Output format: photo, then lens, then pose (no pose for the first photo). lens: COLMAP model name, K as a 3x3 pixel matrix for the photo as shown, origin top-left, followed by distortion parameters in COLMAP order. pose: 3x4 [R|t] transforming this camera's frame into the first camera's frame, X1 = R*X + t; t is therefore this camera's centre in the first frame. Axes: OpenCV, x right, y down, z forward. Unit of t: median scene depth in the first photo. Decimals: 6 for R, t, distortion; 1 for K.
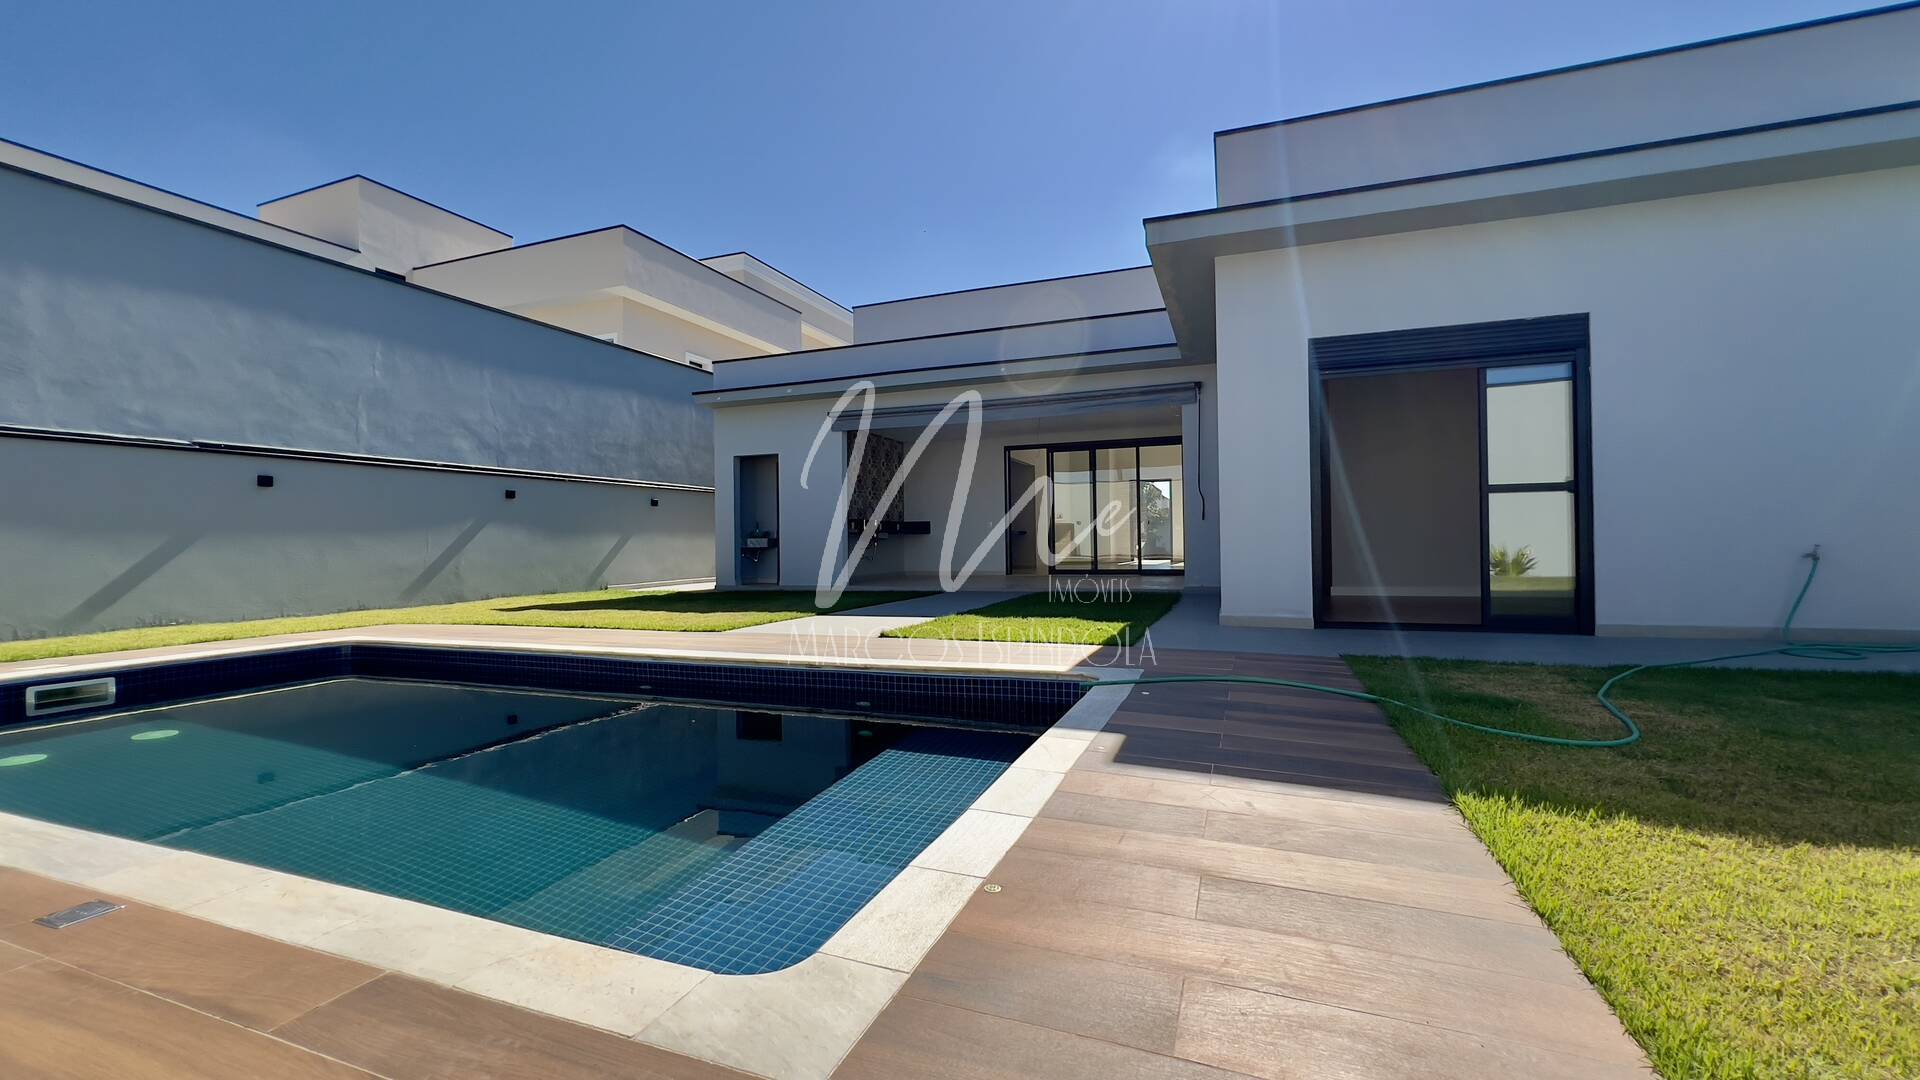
lens RADIAL K [[772.7, 0, 954.8], [0, 772.7, 535.5], [0, 0, 1]] dist [-0.005037, 0.001770]
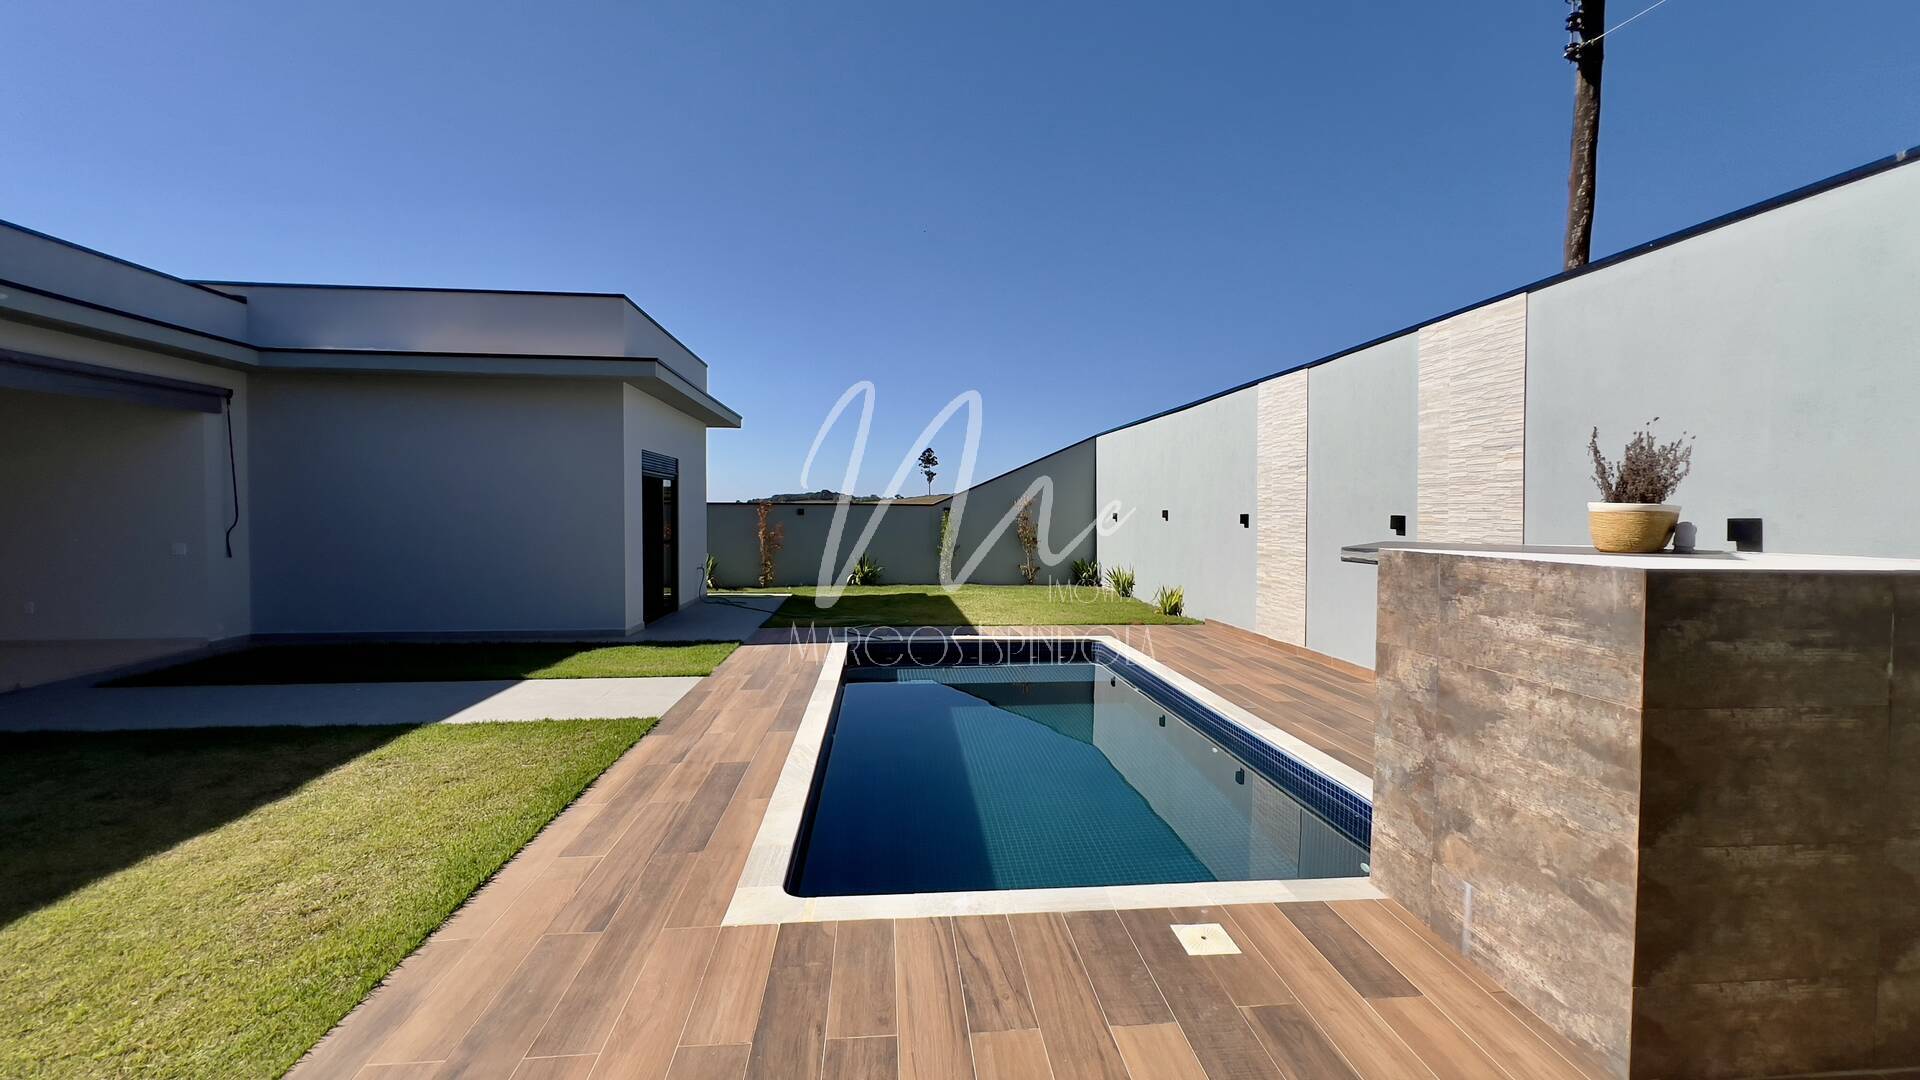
lens RADIAL K [[772.7, 0, 954.3], [0, 772.7, 535.6], [0, 0, 1]] dist [-0.005037, 0.001770]
pose [[-0.437388, -0.016383, 0.899124, -0.798351], [-0.006637, 0.999866, 0.014990, -0.064433], [-0.899248, 0.000589, -0.437438, 0.698085]]
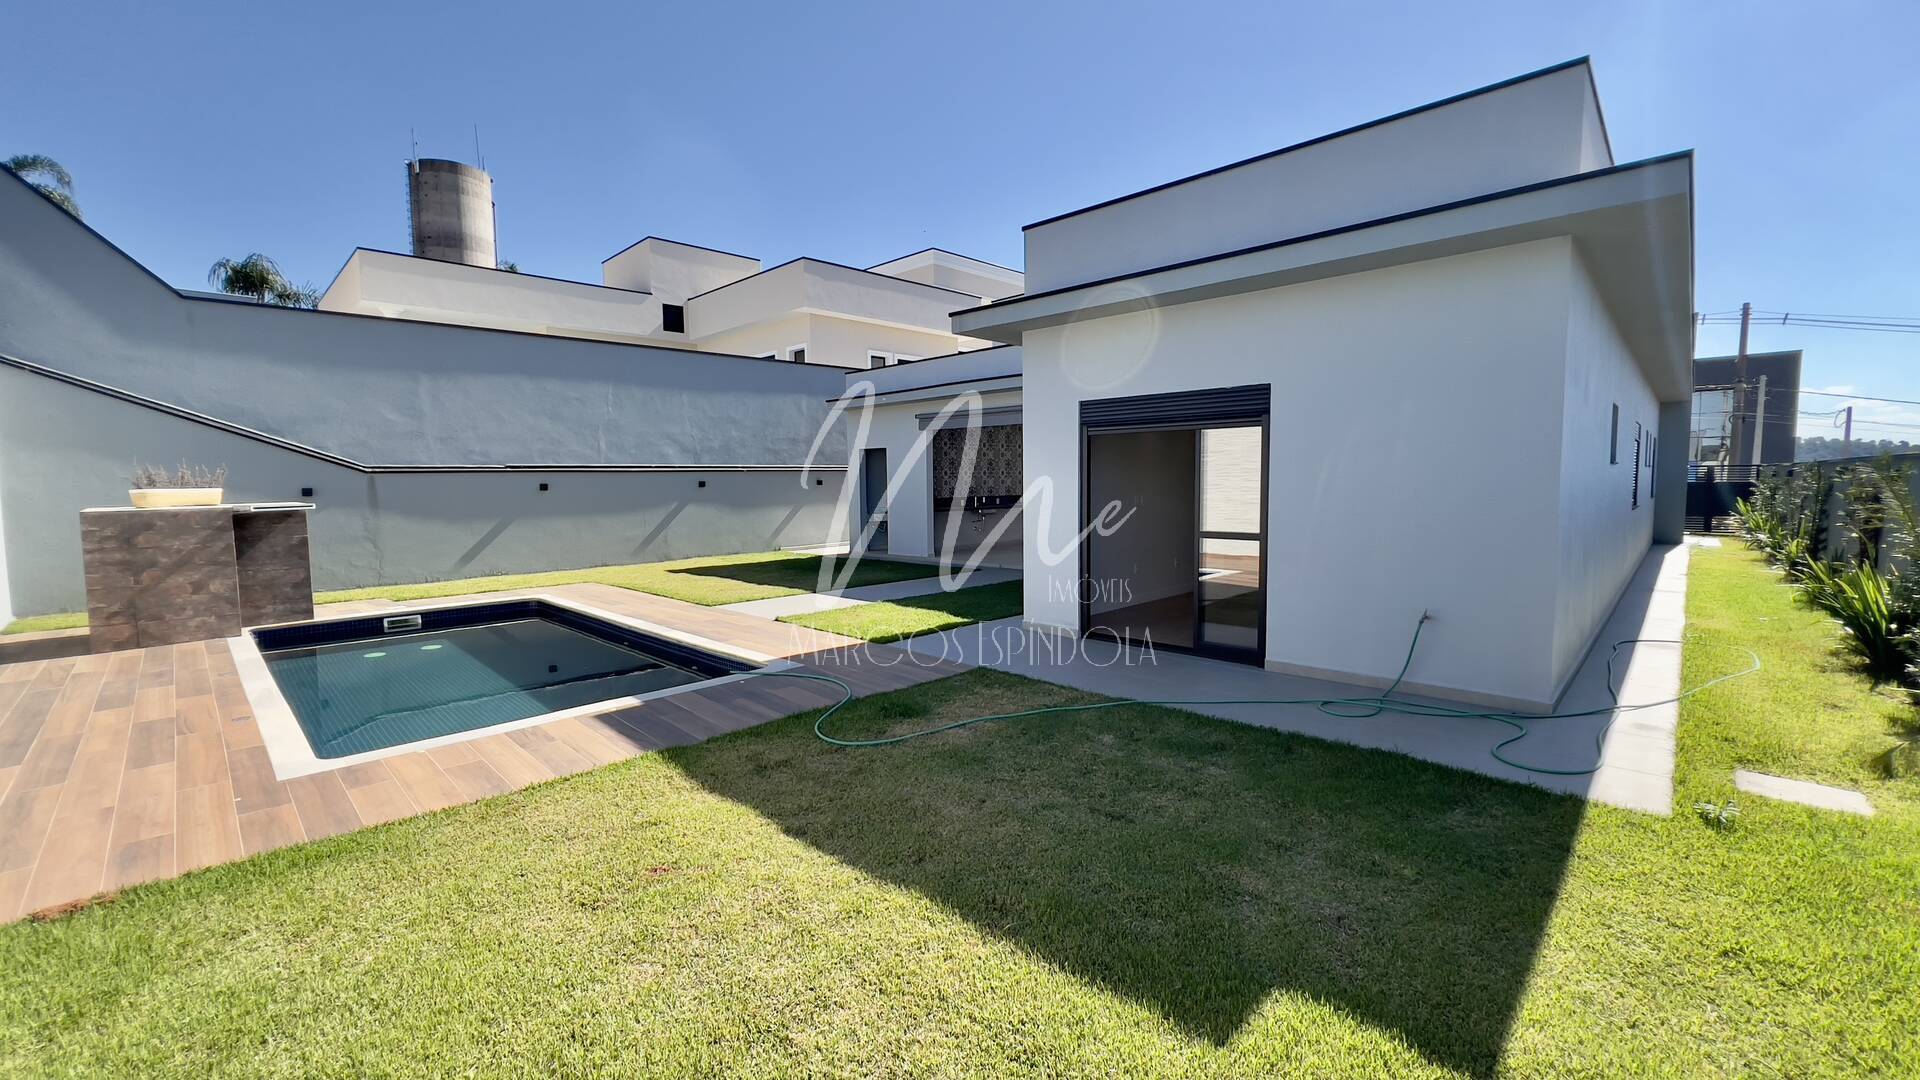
lens RADIAL K [[772.7, 0, 955.9], [0, 772.7, 537.7], [0, 0, 1]] dist [-0.005037, 0.001770]
pose [[0.915531, 0.033240, -0.400871, 0.481576], [0.002956, 0.995997, 0.089338, -0.093942], [0.402236, -0.082976, 0.911768, -0.120542]]
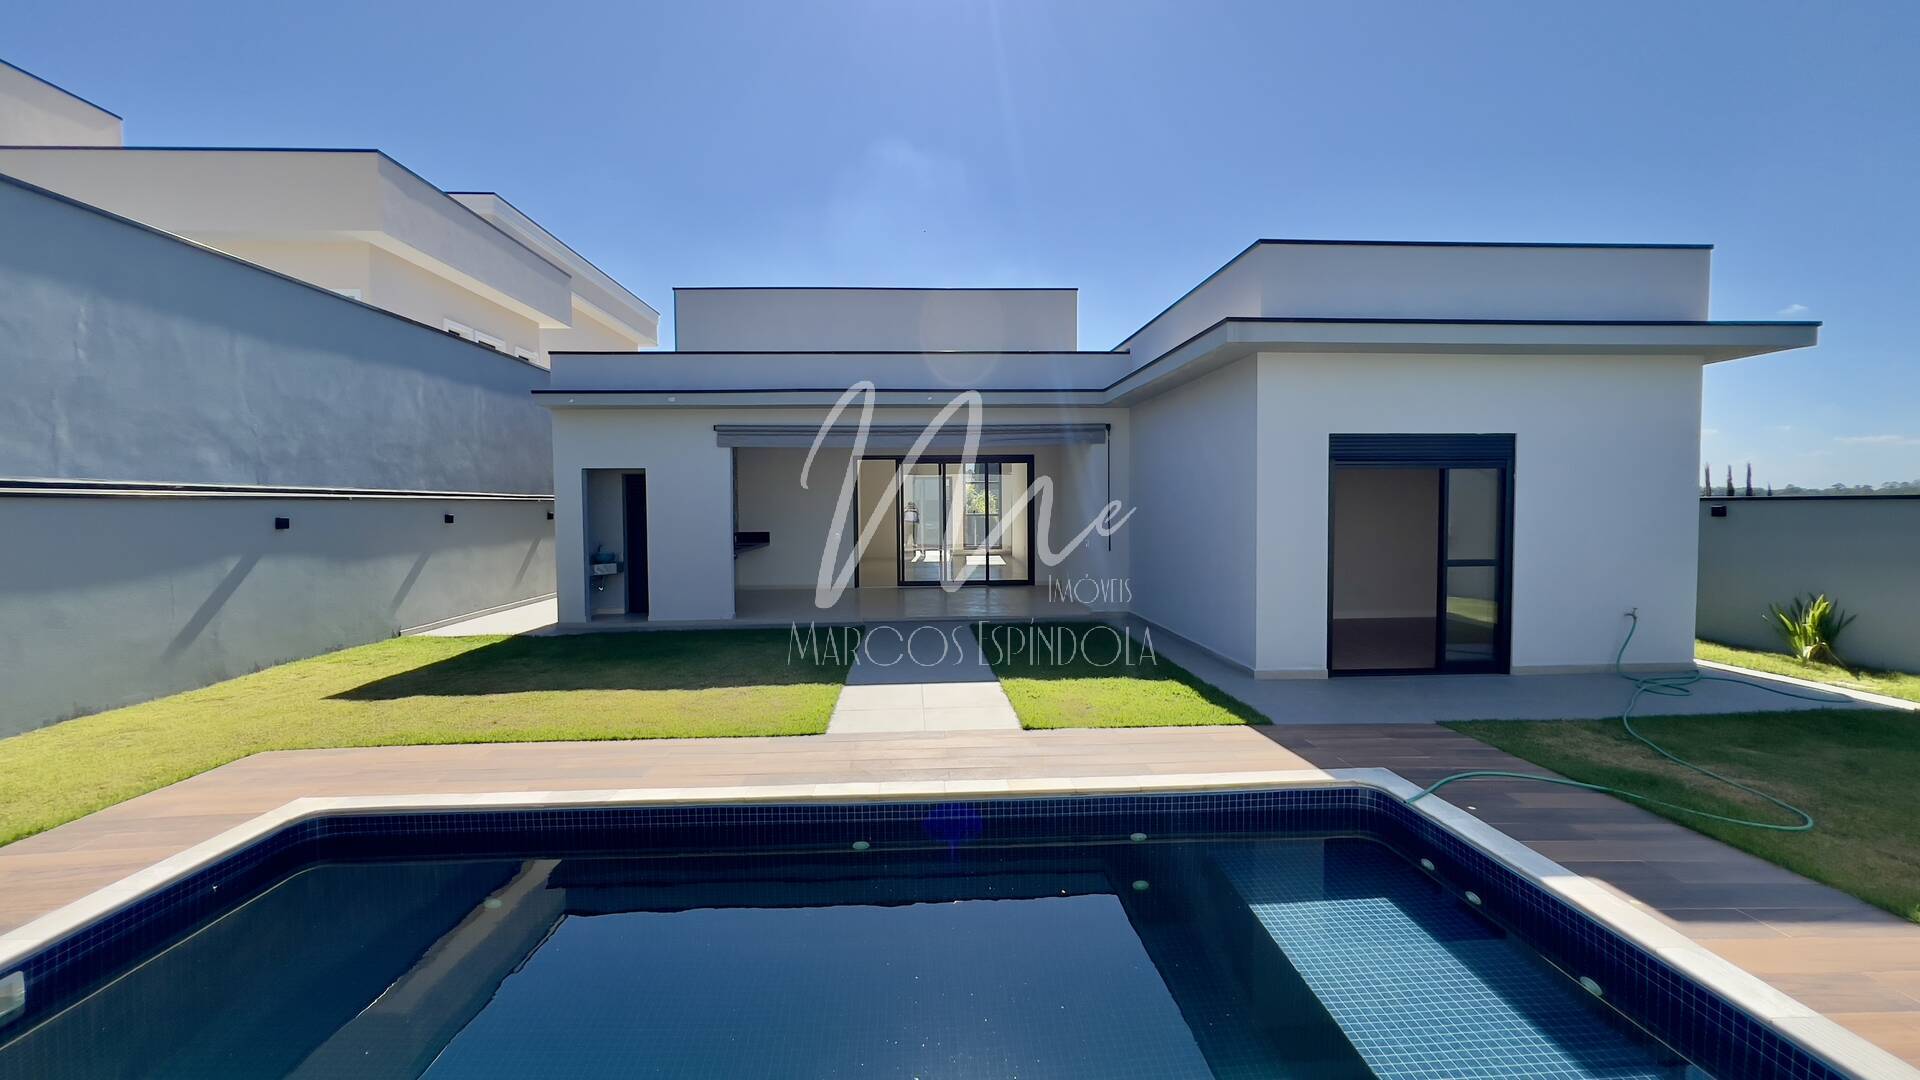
lens RADIAL K [[772.7, 0, 954.7], [0, 772.7, 535.6], [0, 0, 1]] dist [-0.005037, 0.001770]
pose [[0.915892, -0.009405, 0.401316, -0.334308], [-0.007802, 0.999120, 0.041221, -0.089570], [-0.401350, -0.040885, 0.915012, 0.092514]]
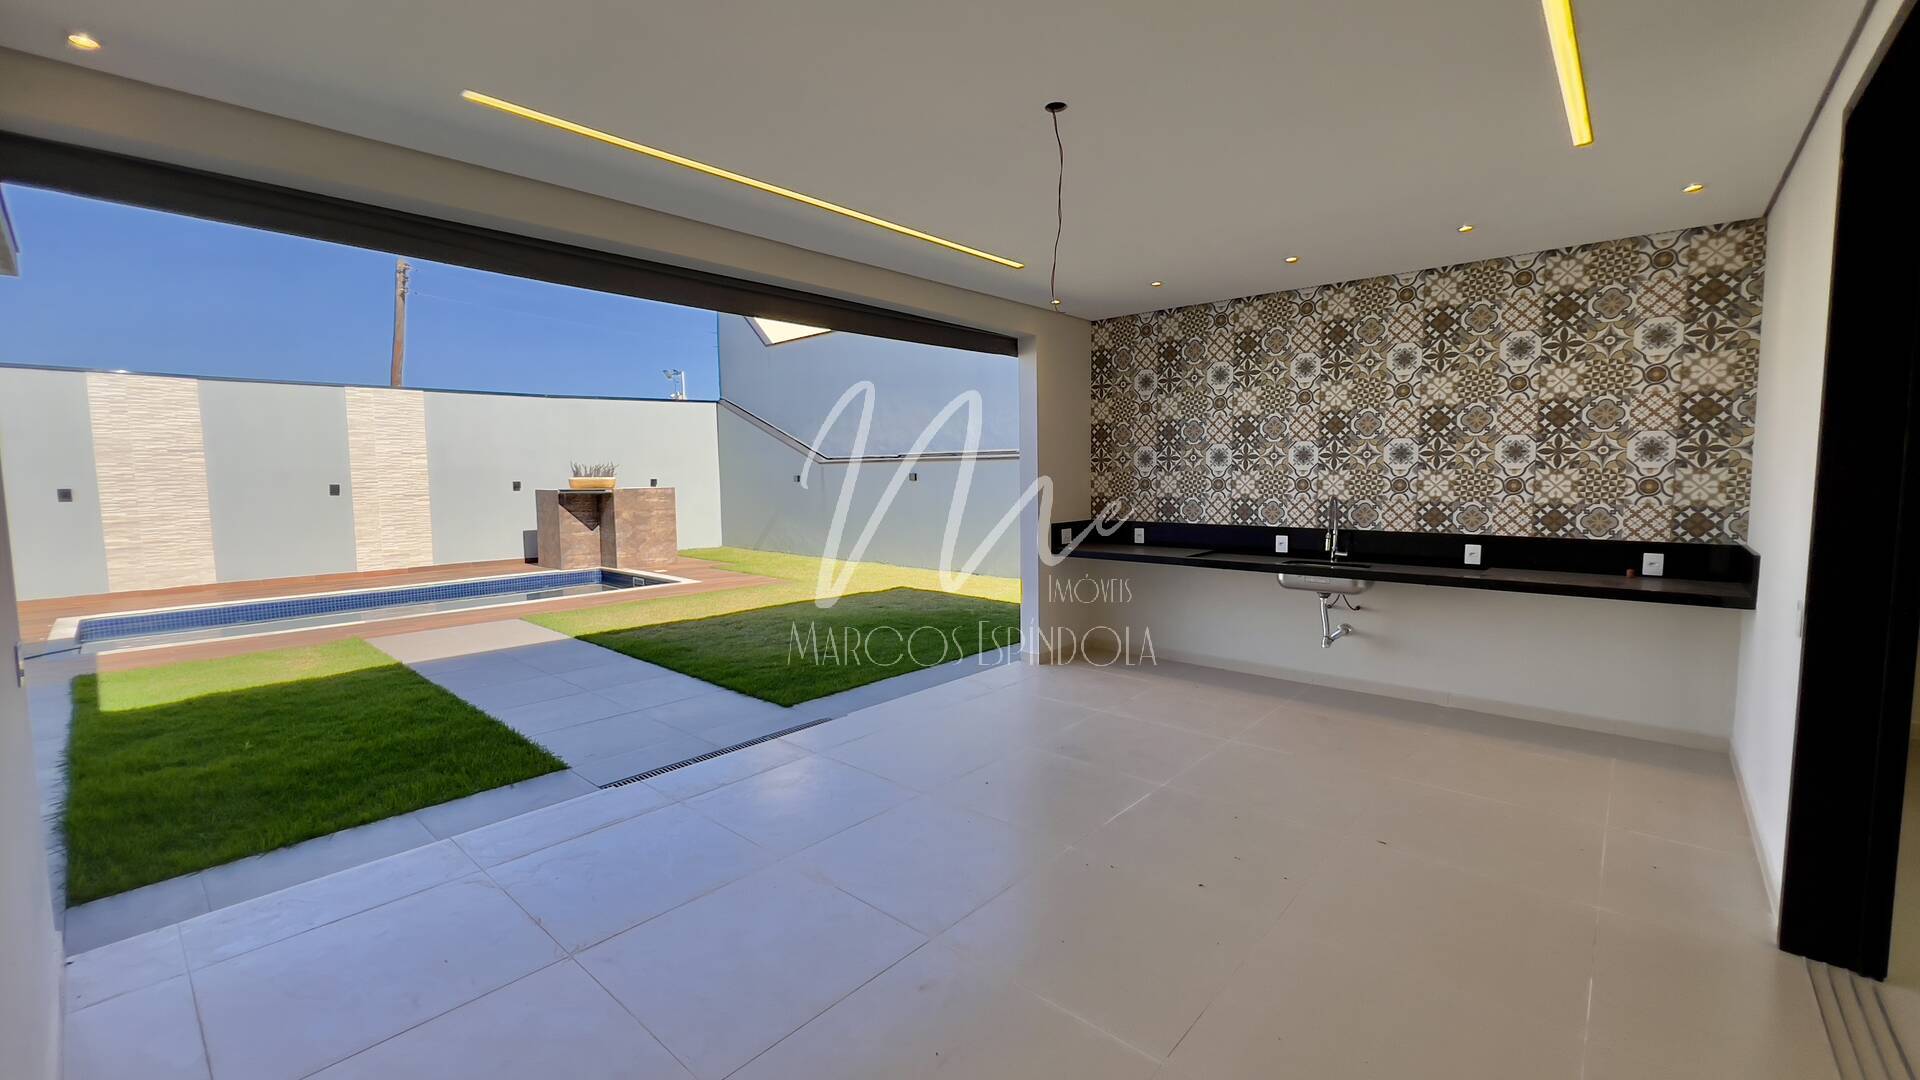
lens RADIAL K [[772.7, 0, 953.2], [0, 772.7, 532.5], [0, 0, 1]] dist [-0.005037, 0.001770]
pose [[-0.364963, 0.092180, -0.926448, 0.430059], [0.024889, 0.995697, 0.089265, -0.084141], [0.930689, 0.009520, -0.365686, 1.429303]]
